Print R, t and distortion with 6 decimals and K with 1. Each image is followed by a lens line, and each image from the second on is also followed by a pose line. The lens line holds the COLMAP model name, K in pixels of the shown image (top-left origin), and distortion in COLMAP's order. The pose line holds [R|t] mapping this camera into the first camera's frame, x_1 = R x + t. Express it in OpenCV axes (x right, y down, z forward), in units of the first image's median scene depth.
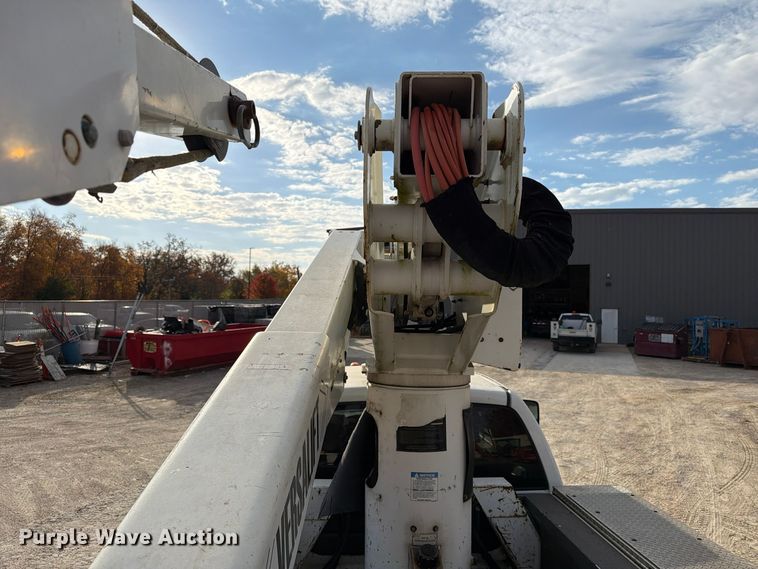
lens RADIAL K [[529.4, 0, 376.4], [0, 529.4, 281.4], [0, 0, 1]] dist [0.051529, -0.056775]
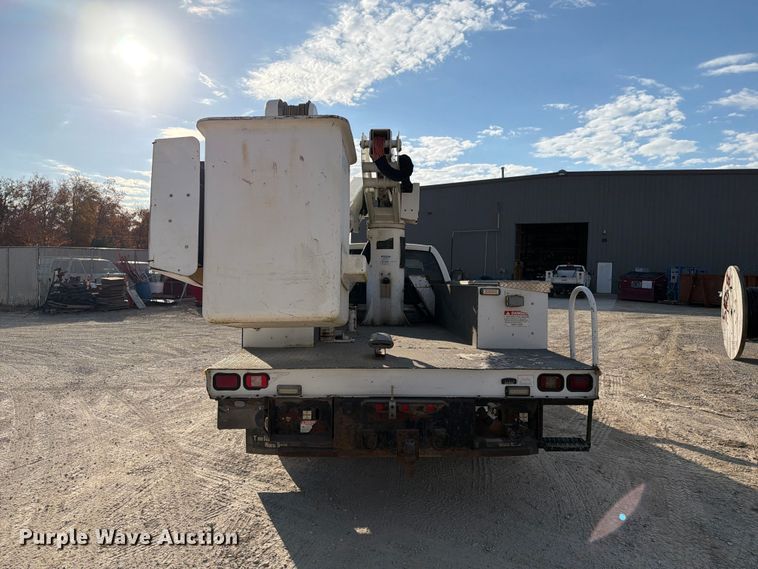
lens RADIAL K [[532.3, 0, 378.0], [0, 532.3, 287.6], [0, 0, 1]] dist [0.033370, -0.035226]
pose [[0.999115, 0.003693, -0.041902, 0.017084], [-0.000579, 0.997253, 0.074072, 0.031584], [0.042060, -0.073982, 0.996372, -0.192905]]
